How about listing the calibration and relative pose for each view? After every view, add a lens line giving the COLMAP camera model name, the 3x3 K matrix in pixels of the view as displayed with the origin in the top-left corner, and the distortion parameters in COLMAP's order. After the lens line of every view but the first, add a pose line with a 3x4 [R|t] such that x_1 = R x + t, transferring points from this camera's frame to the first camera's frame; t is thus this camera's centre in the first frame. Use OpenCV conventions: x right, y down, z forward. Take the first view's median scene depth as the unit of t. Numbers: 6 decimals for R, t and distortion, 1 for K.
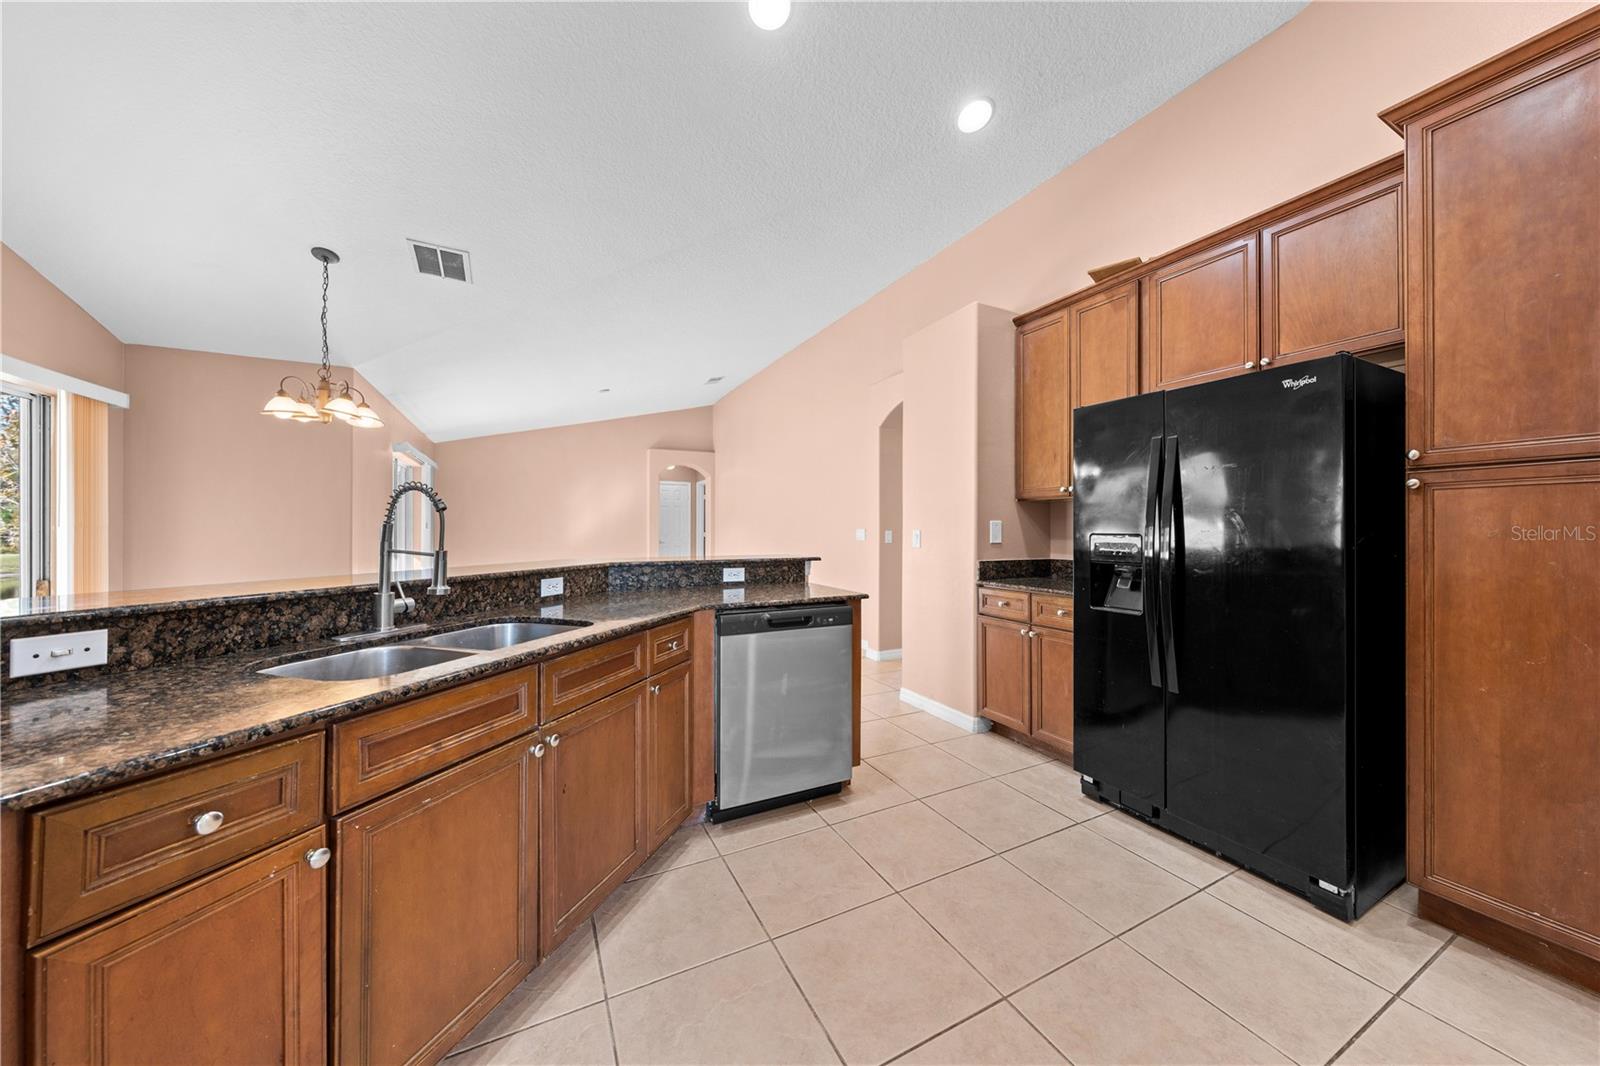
lens RADIAL K [[546.1, 0, 798.9], [0, 546.1, 528.3], [0, 0, 1]] dist [-0.001701, -0.000003]
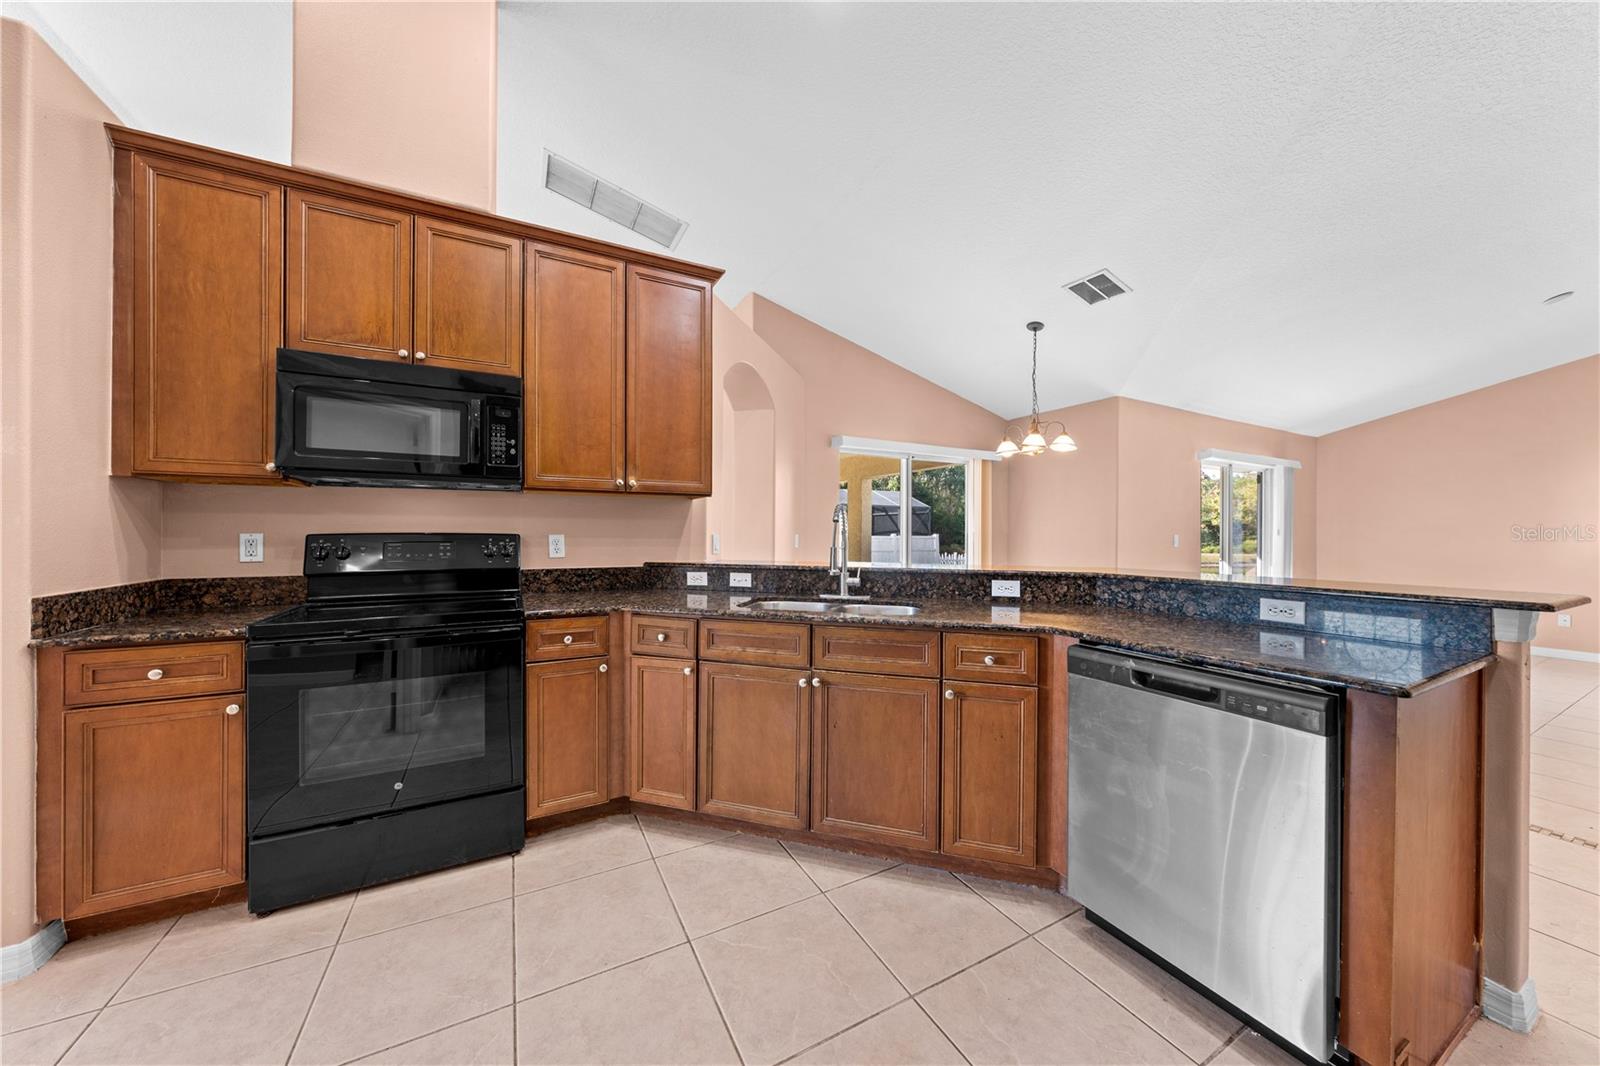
lens RADIAL K [[545.8, 0, 804.8], [0, 545.8, 532.4], [0, 0, 1]] dist [-0.001331, -0.000191]
pose [[0.021808, -0.003038, -0.999758, 0.580373], [-0.003376, 0.999989, -0.003112, 0.002160], [0.999756, 0.003443, 0.021798, 0.560779]]
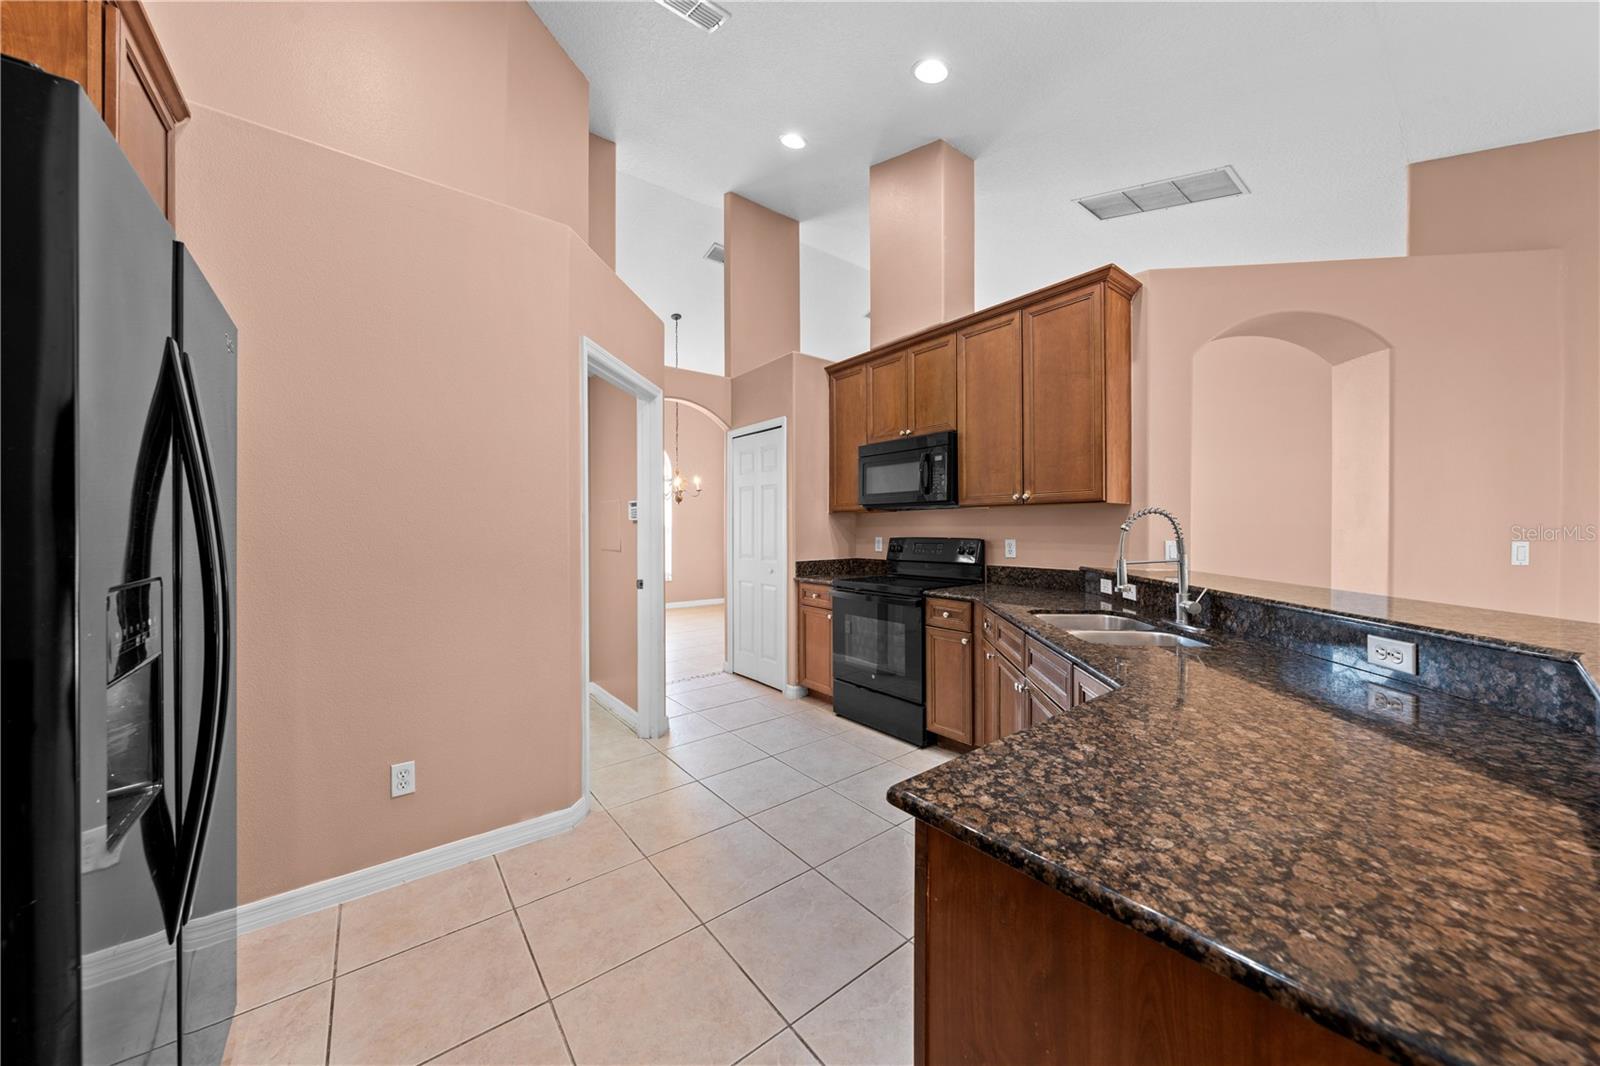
lens RADIAL K [[542.0, 0, 799.3], [0, 542.0, 530.3], [0, 0, 1]] dist [-0.000298, -0.000011]
pose [[-0.980151, -0.000993, -0.198251, 0.249963], [-0.001141, 0.999999, 0.000632, -0.019916], [0.198251, 0.000845, -0.980151, 1.371558]]
